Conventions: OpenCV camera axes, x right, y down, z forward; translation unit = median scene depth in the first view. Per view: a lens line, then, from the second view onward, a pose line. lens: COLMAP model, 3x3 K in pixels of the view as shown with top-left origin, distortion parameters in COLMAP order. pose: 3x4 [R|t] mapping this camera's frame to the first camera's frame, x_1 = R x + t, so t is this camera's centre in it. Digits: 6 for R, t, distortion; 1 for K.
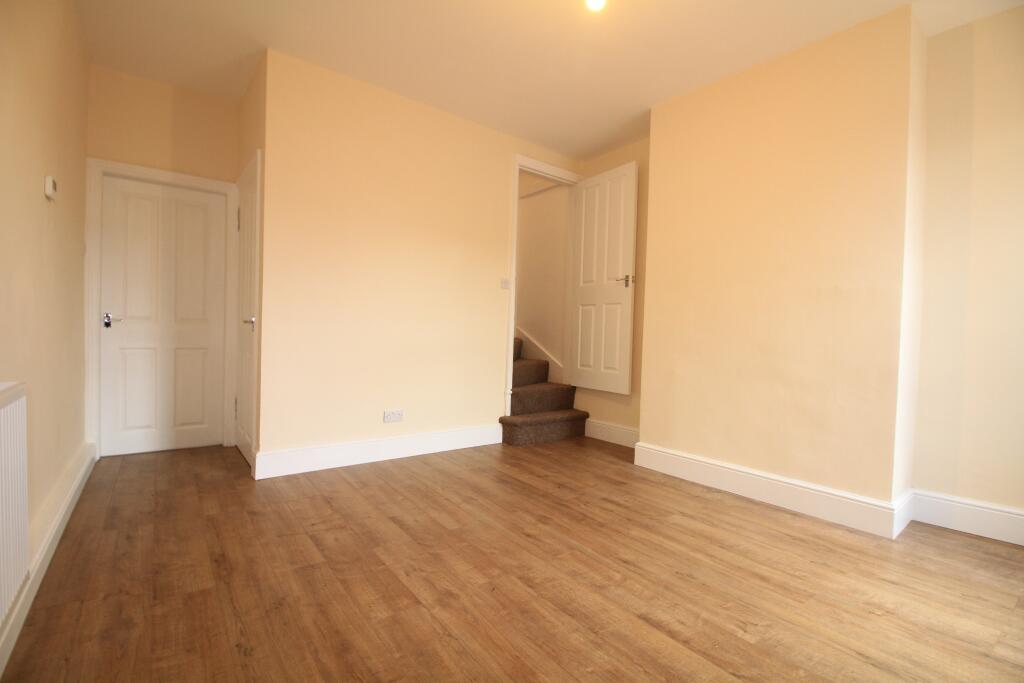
lens RADIAL K [[460.9, 0, 514.6], [0, 460.9, 339.5], [0, 0, 1]] dist [0.002211, -0.010753]
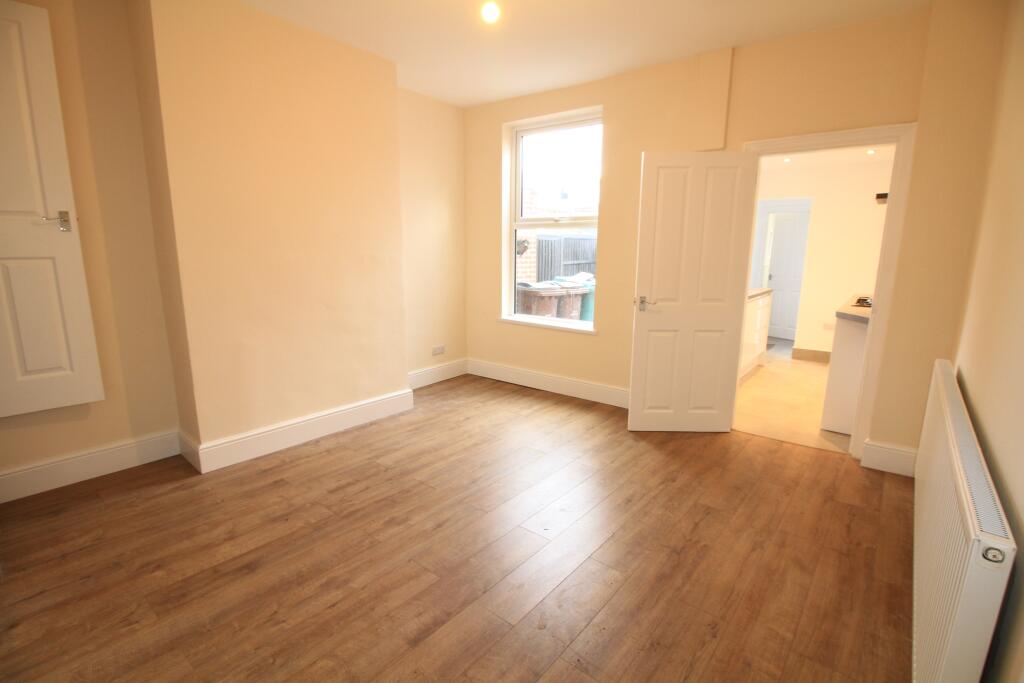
lens RADIAL K [[460.9, 0, 514.6], [0, 460.9, 339.5], [0, 0, 1]] dist [0.002211, -0.010753]
pose [[-0.211208, -0.206530, 0.955372, -0.762148], [-0.000202, 0.977431, 0.211254, -0.158170], [-0.977441, 0.044426, -0.206483, 0.894458]]
